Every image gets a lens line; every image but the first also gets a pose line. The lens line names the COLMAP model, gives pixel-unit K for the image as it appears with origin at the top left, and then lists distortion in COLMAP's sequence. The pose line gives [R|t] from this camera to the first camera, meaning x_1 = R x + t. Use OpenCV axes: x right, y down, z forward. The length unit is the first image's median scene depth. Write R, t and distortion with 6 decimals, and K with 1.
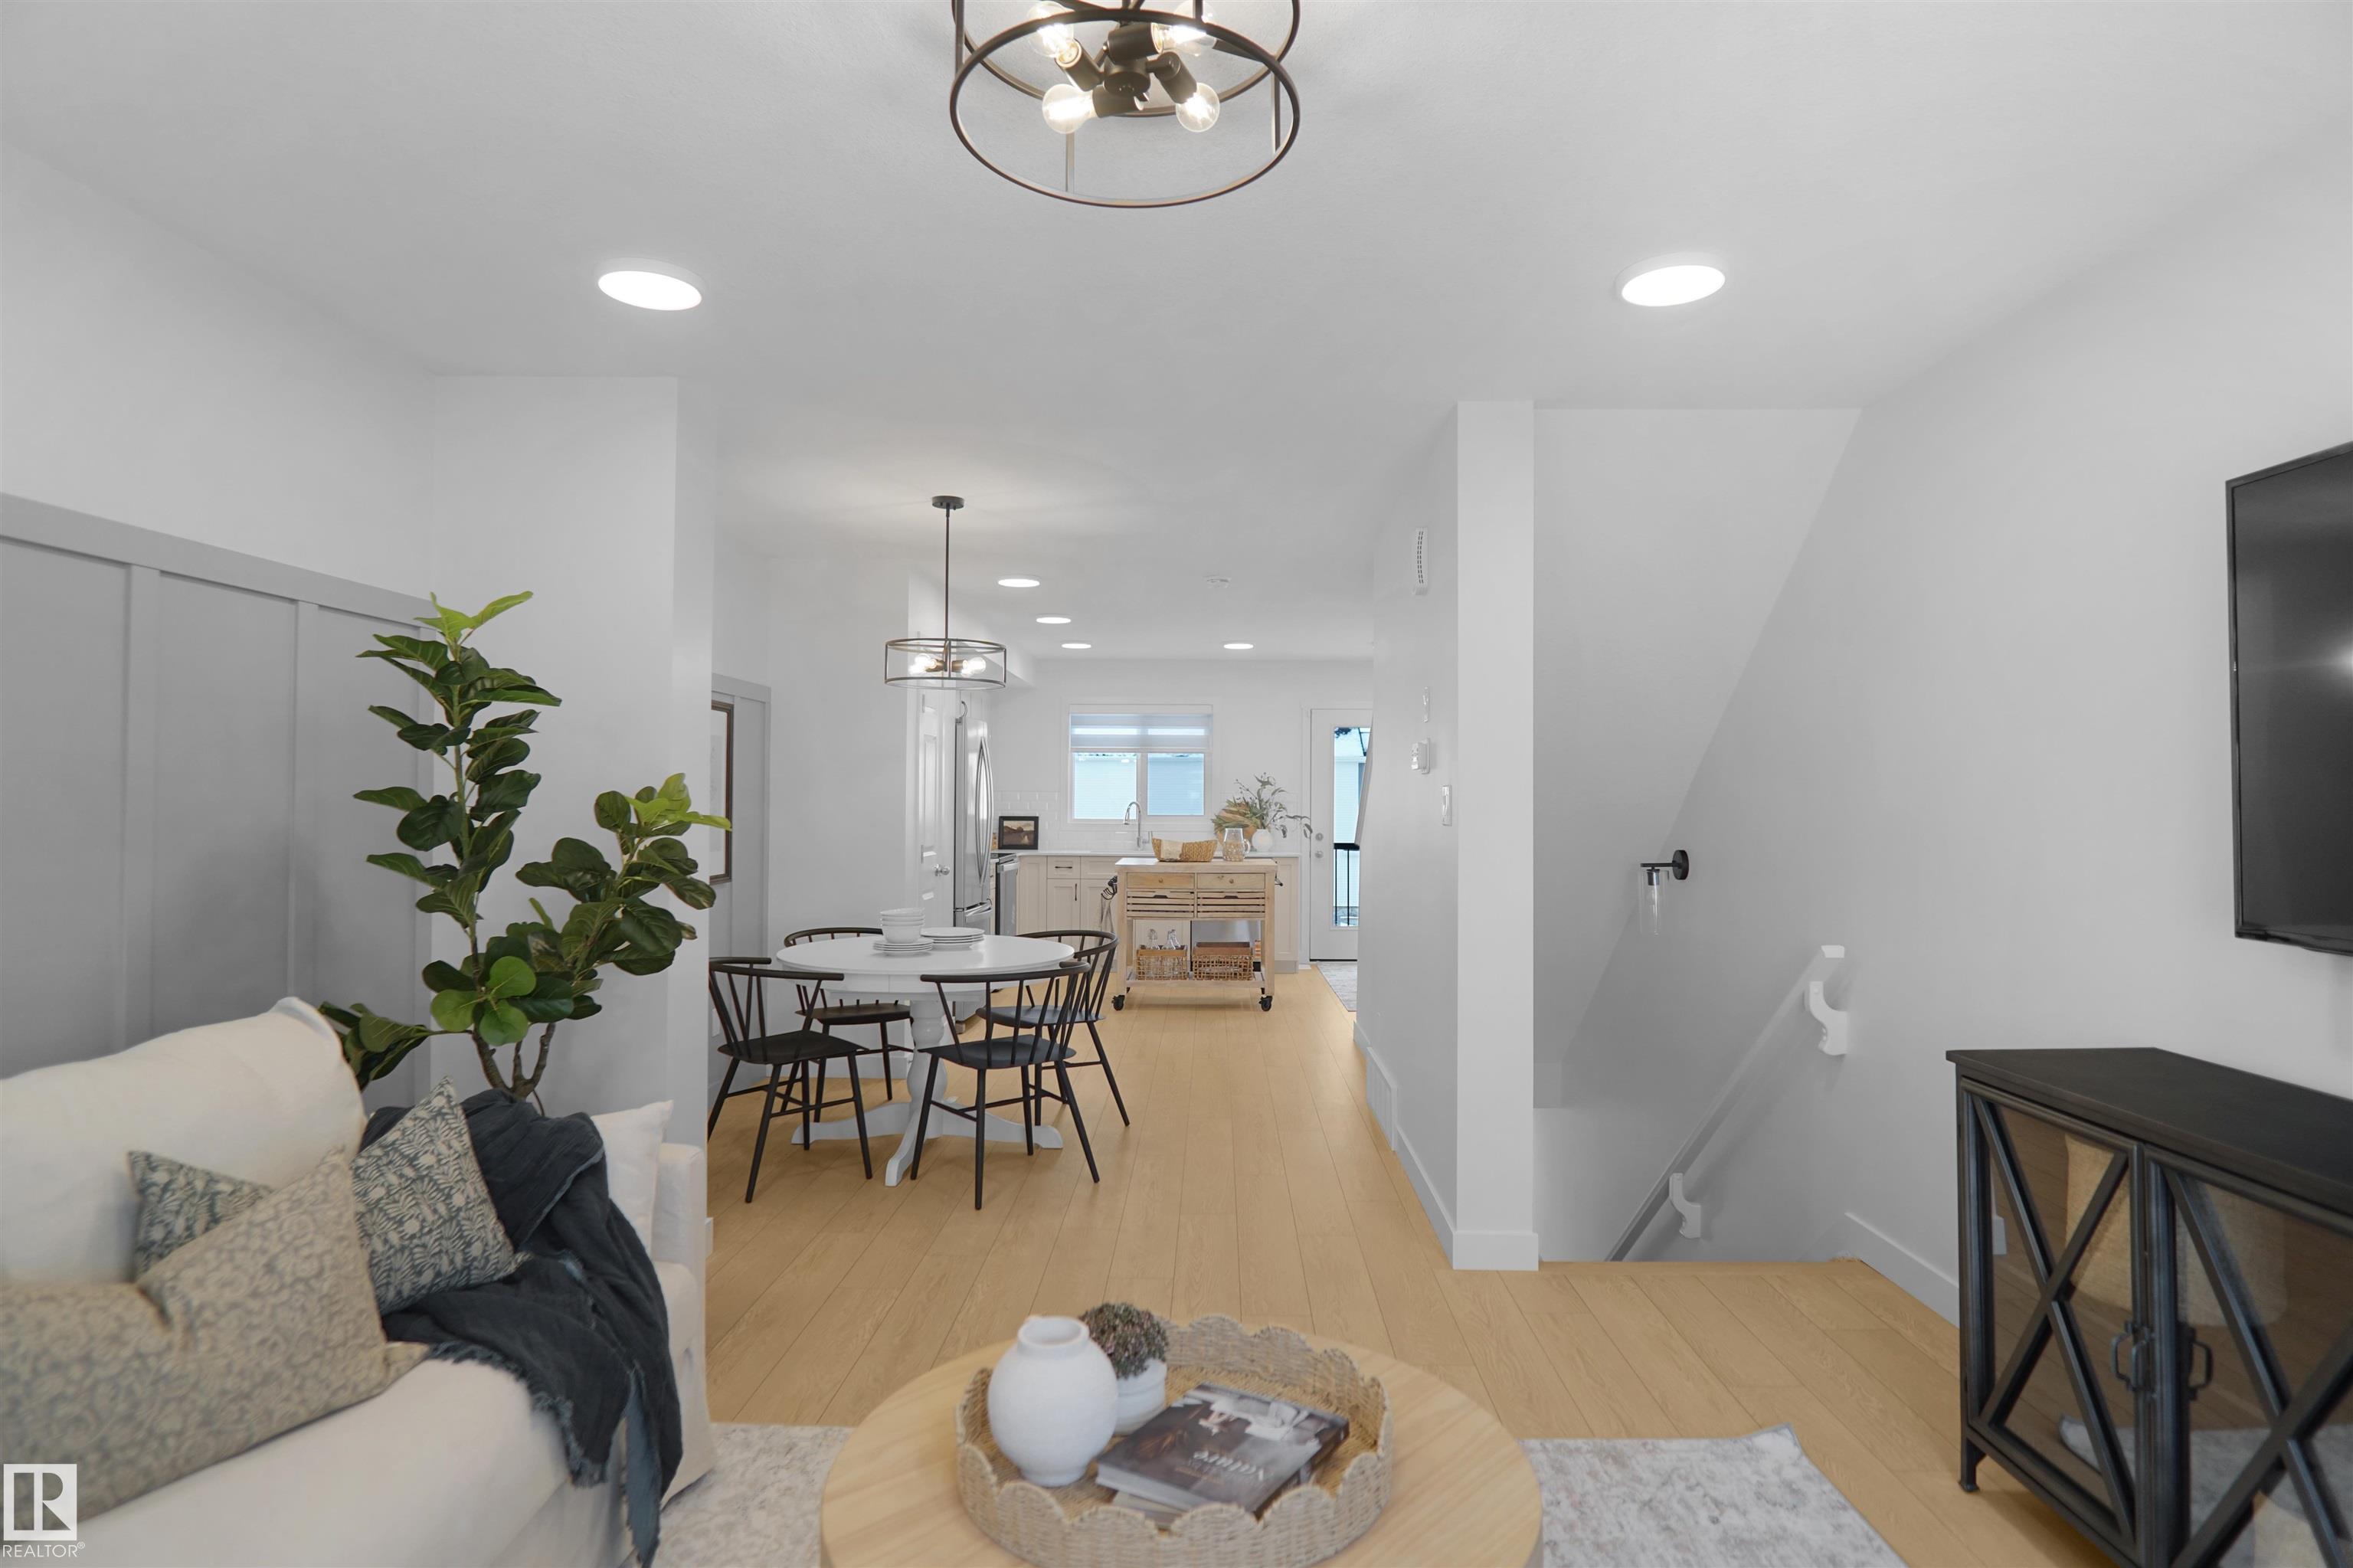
lens RADIAL K [[1280.8, 0, 1176.9], [0, 1280.8, 782.4], [0, 0, 1]] dist [-0.026226, 0.002782]
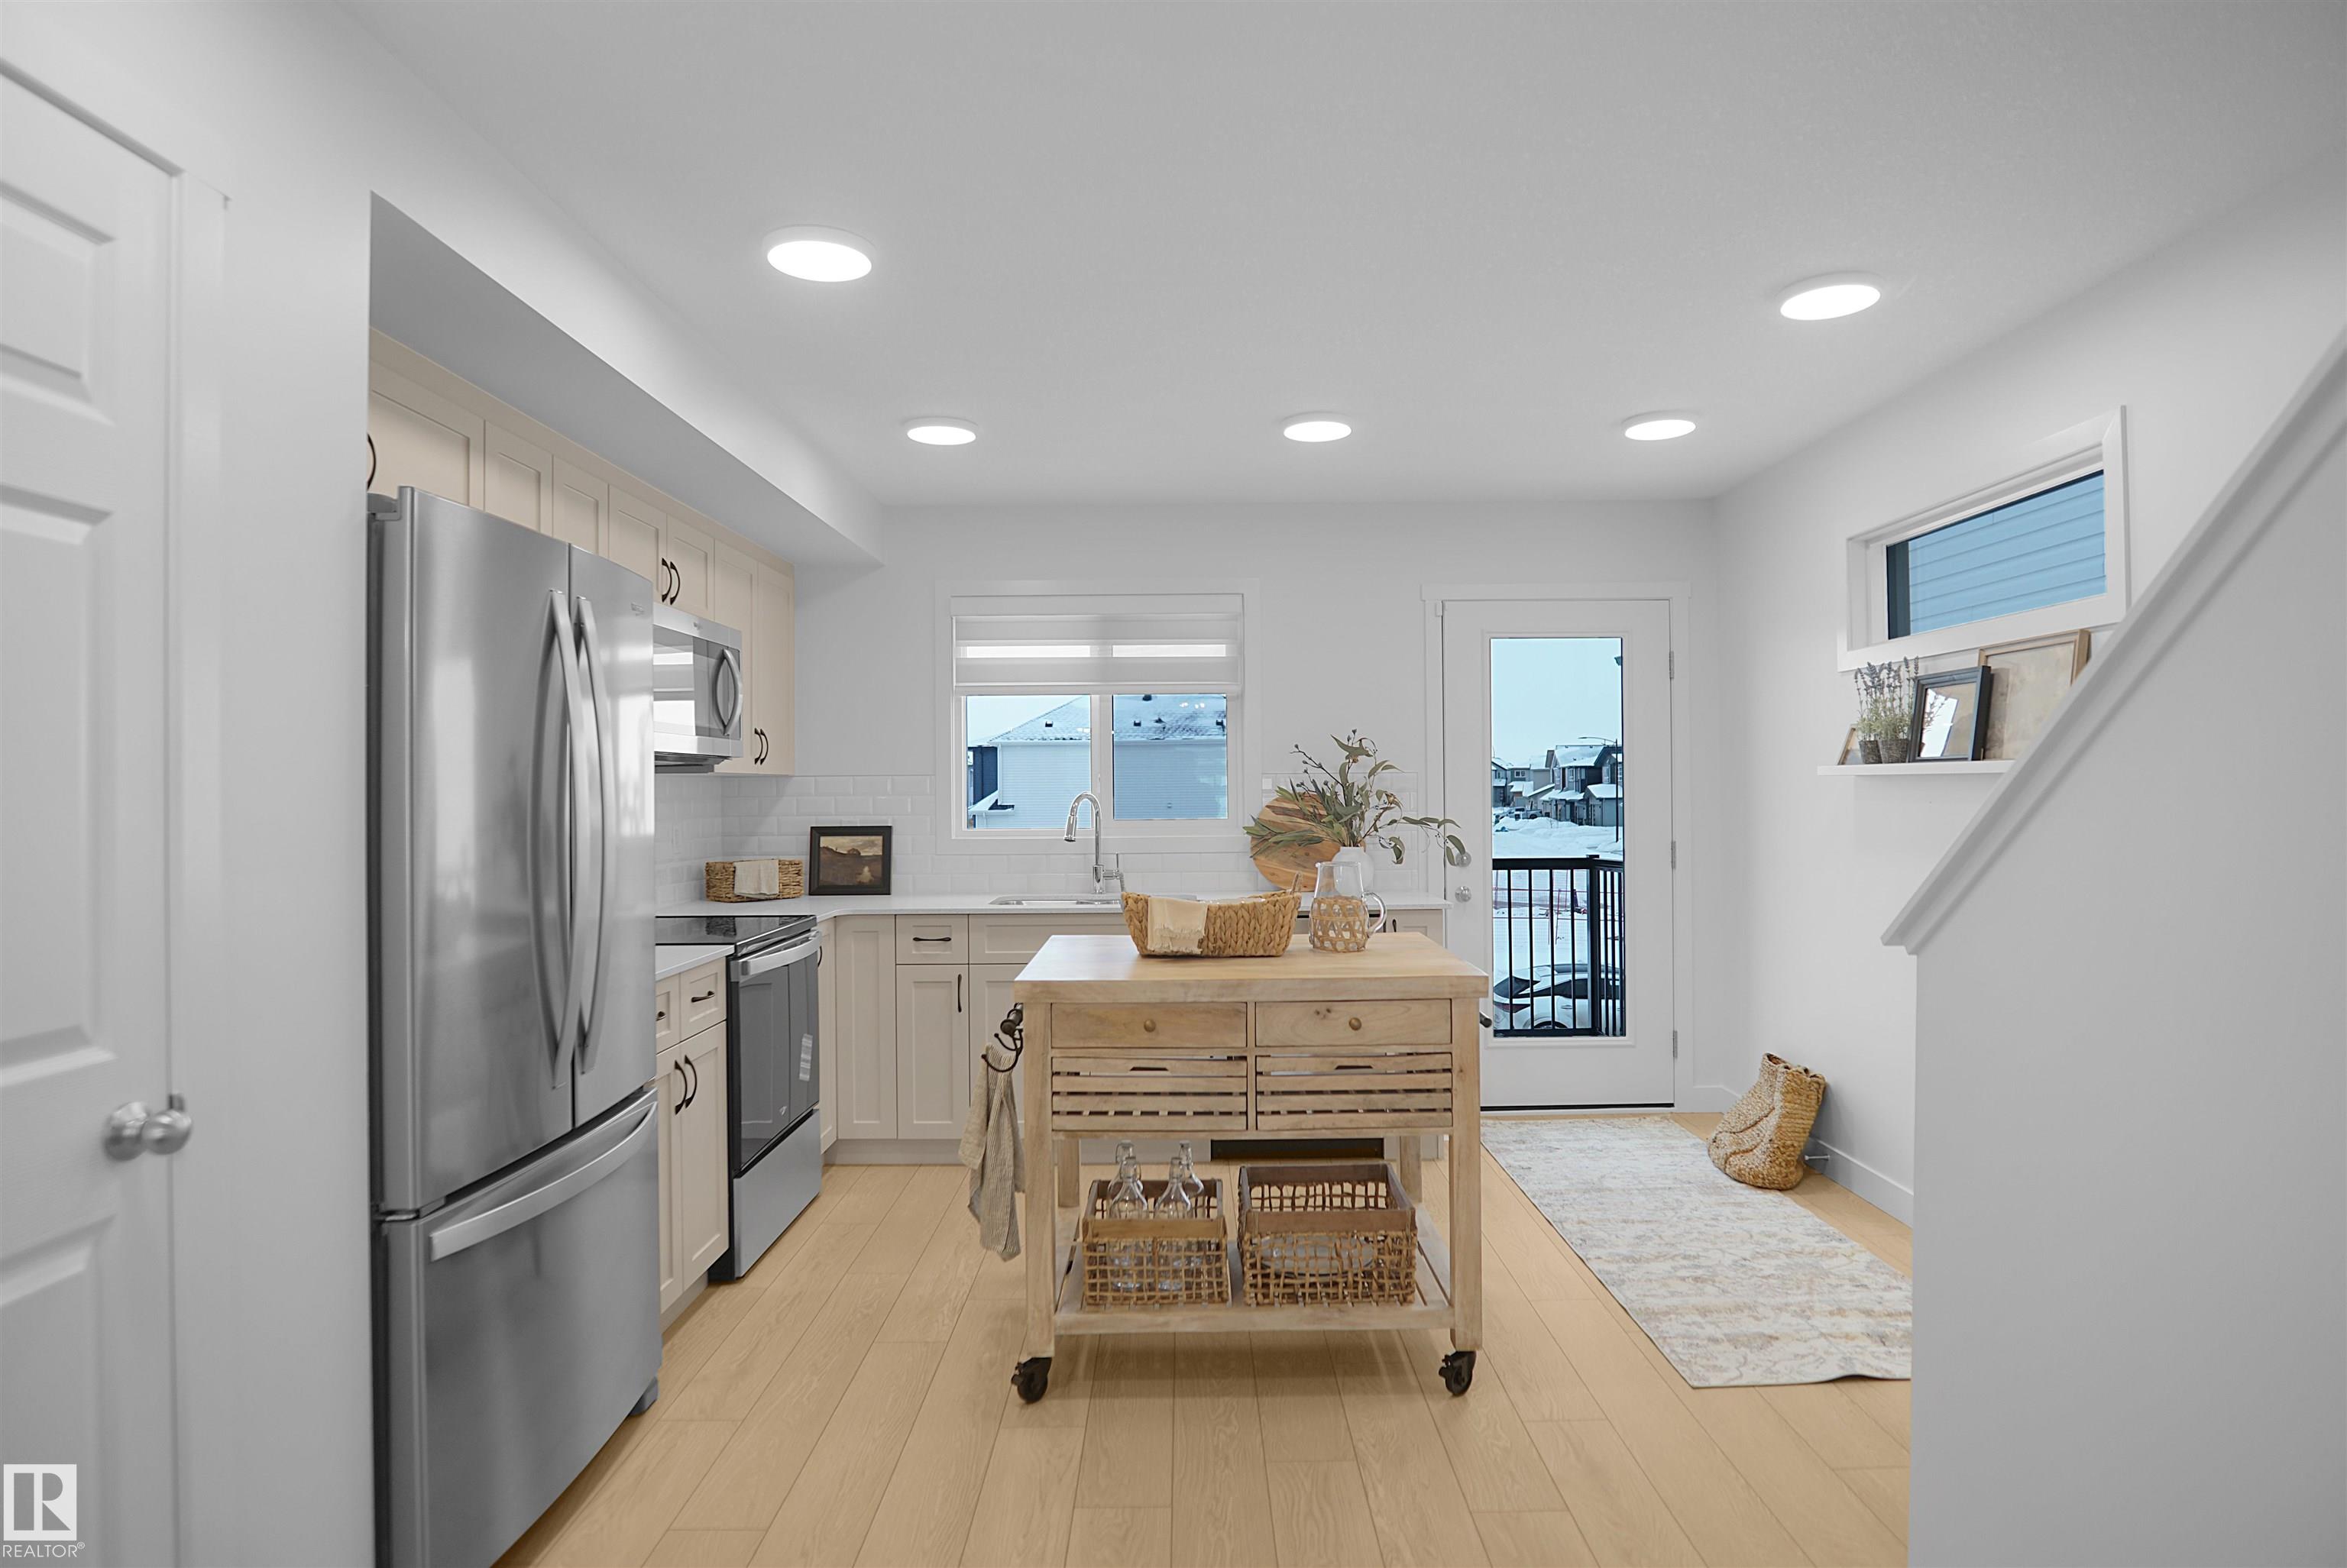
lens RADIAL K [[1277.3, 0, 1173.5], [0, 1277.3, 789.0], [0, 0, 1]] dist [-0.026226, 0.002782]
pose [[0.999743, -0.014130, 0.017737, -0.008745], [0.013903, 0.999821, 0.012866, 0.007523], [-0.017916, -0.012616, 0.999760, 0.517555]]
